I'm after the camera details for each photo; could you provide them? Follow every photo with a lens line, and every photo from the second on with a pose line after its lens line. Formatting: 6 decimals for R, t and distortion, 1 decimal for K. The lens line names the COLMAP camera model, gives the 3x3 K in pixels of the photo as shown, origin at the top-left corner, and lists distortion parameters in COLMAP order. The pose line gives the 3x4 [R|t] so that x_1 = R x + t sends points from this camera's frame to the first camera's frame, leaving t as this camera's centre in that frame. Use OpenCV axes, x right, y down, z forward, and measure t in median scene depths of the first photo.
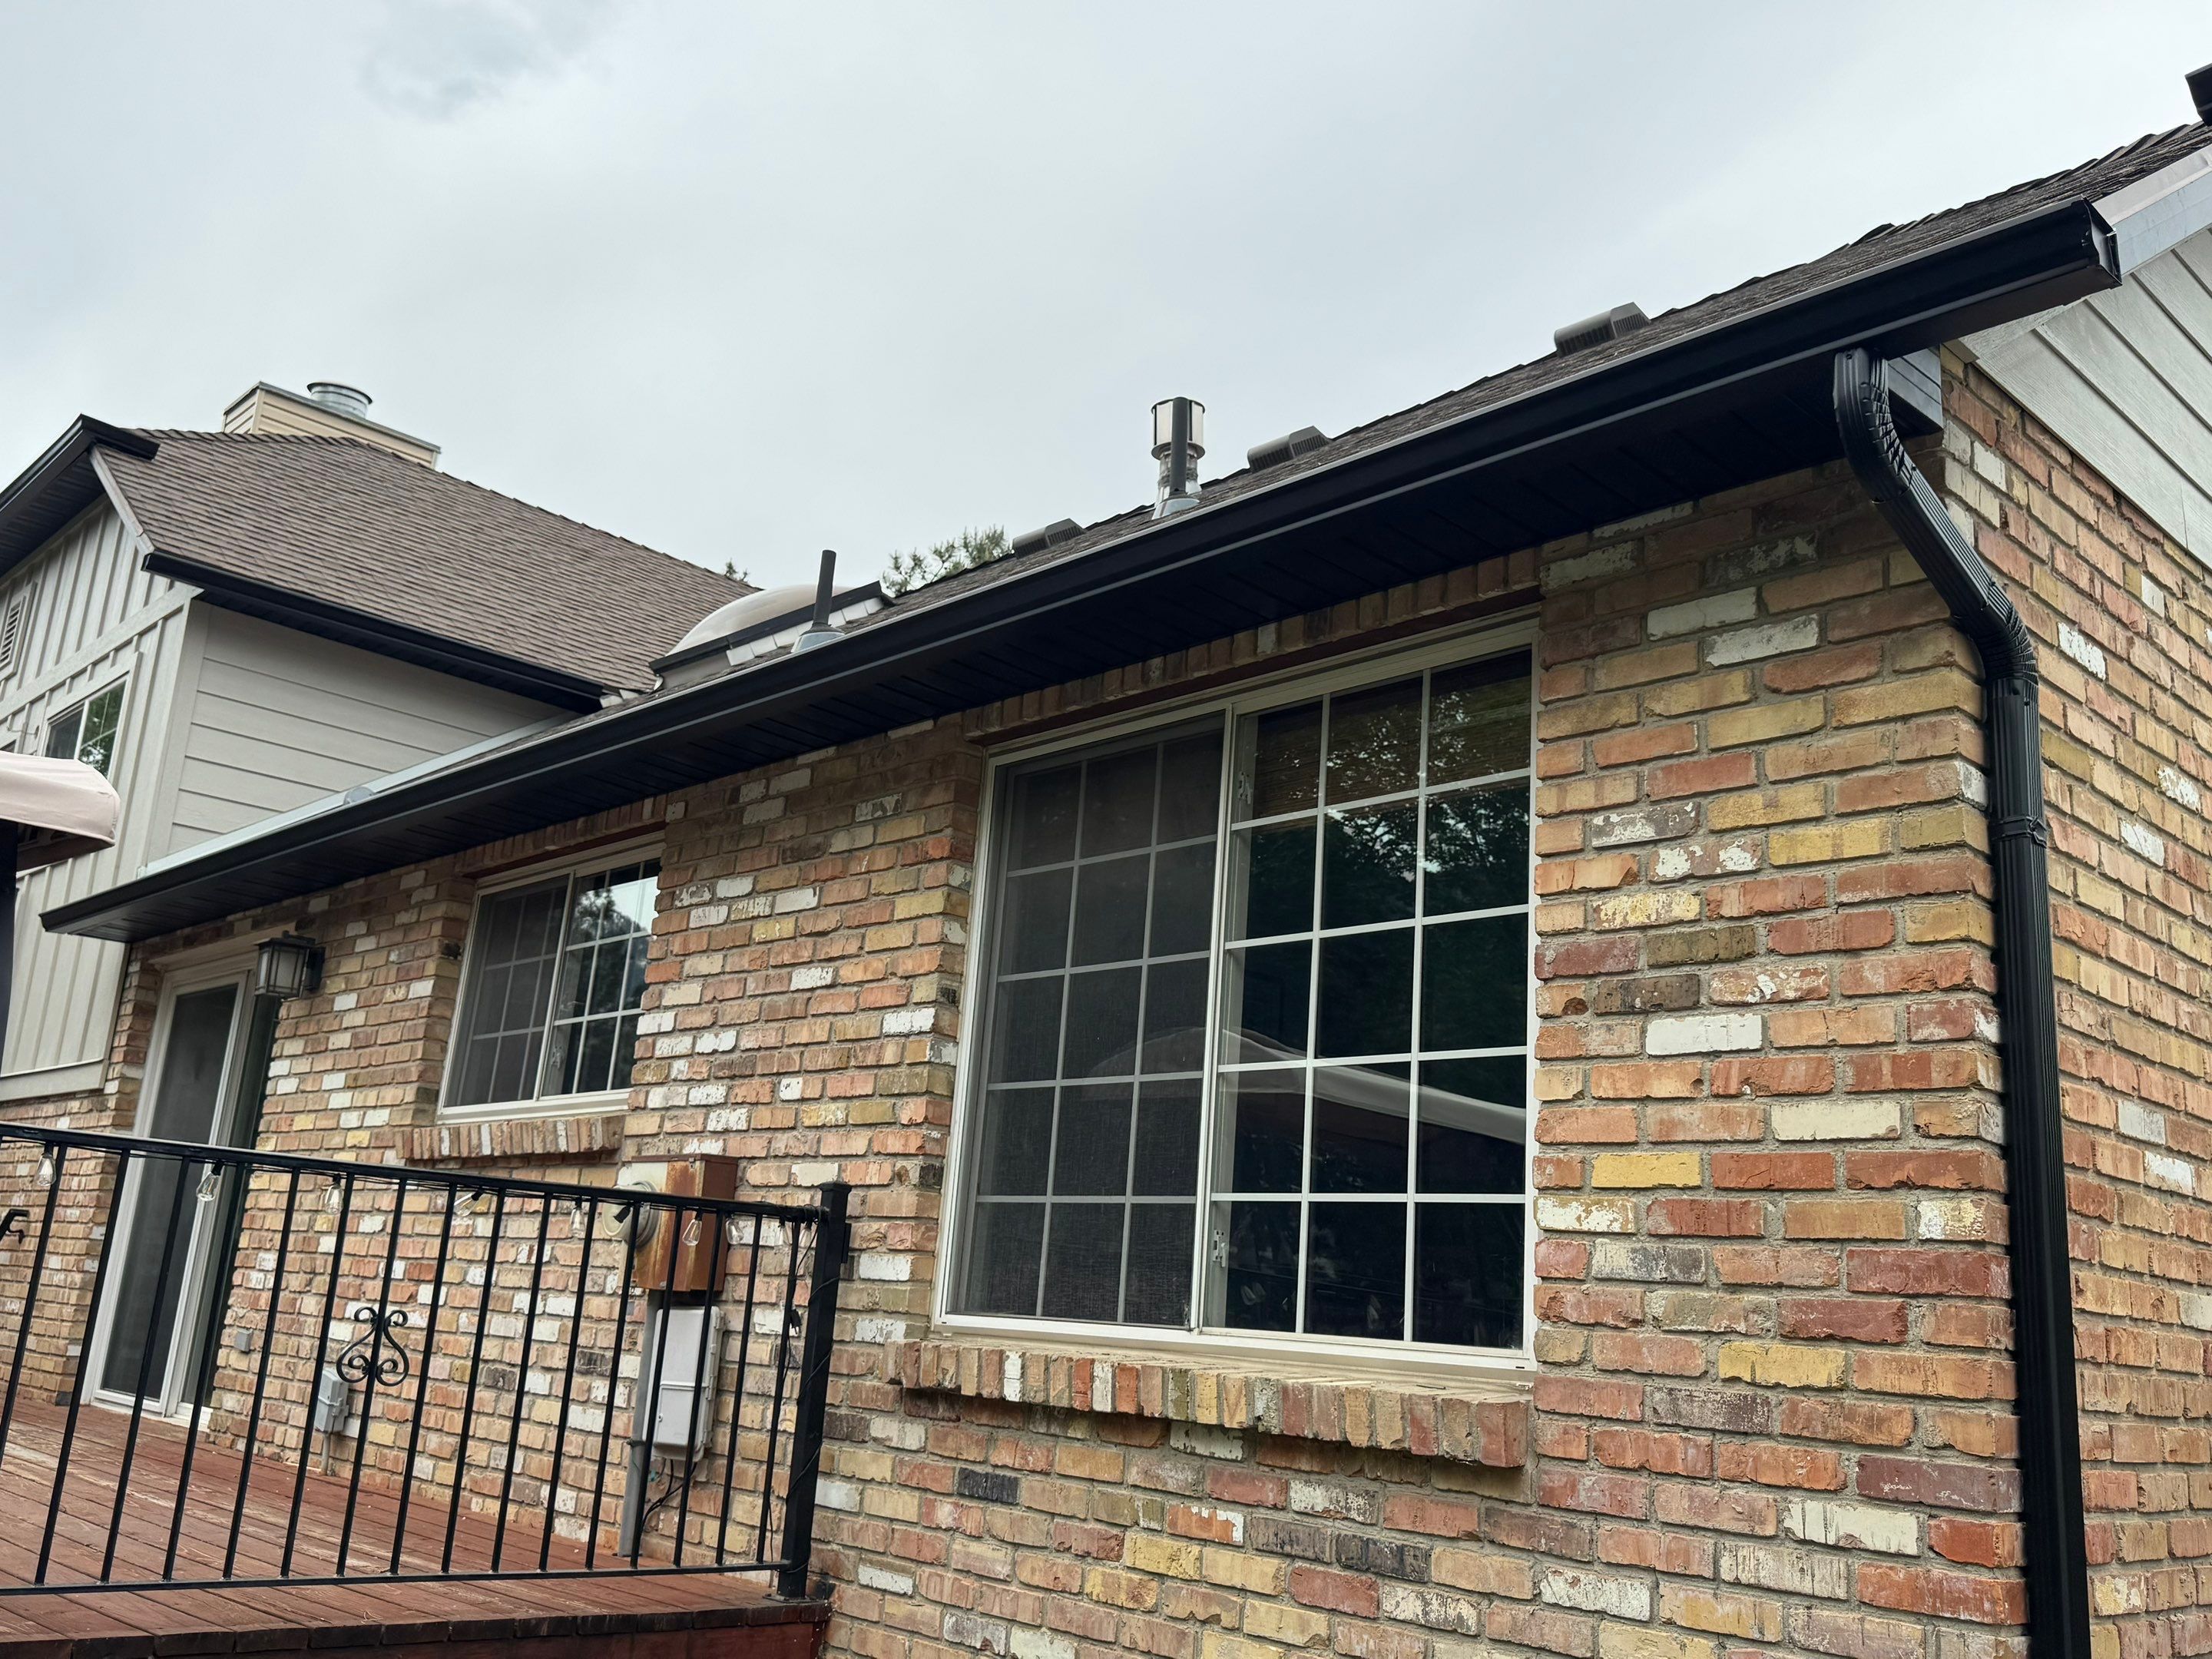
lens RADIAL K [[1892.9, 0, 1100.0], [0, 1892.9, 843.5], [0, 0, 1]] dist [0.103708, -0.181697]
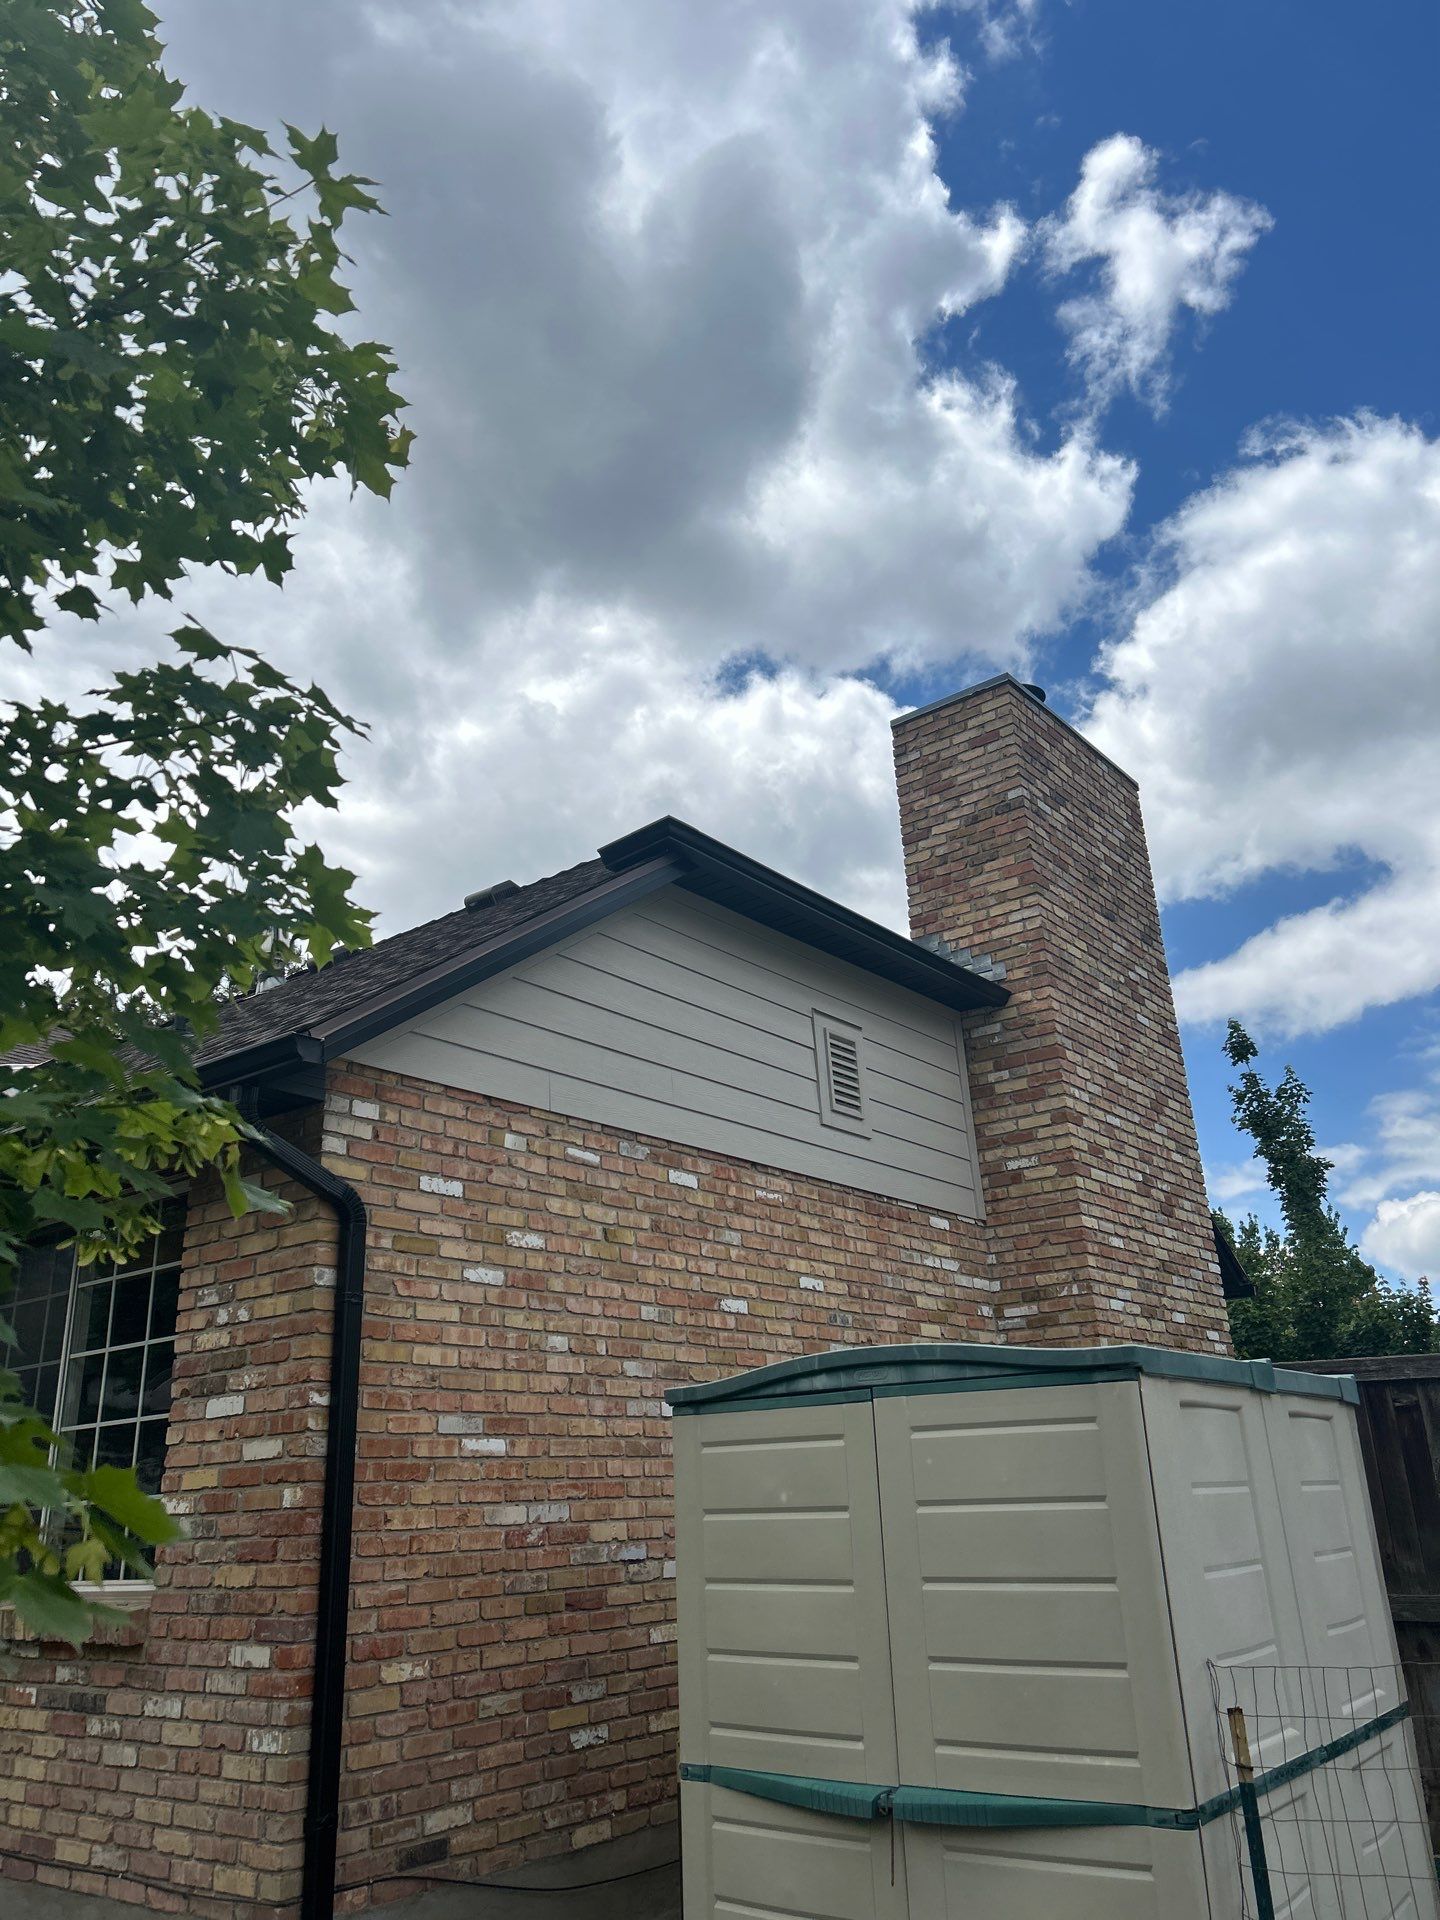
lens RADIAL K [[1415.9, 0, 720.6], [0, 1415.9, 978.5], [0, 0, 1]] dist [0.100657, -0.091127]
pose [[0.983790, -0.056218, 0.170284, 0.602771], [0.071927, 0.993562, -0.087526, -0.179941], [-0.164267, 0.098355, 0.981500, -0.626260]]
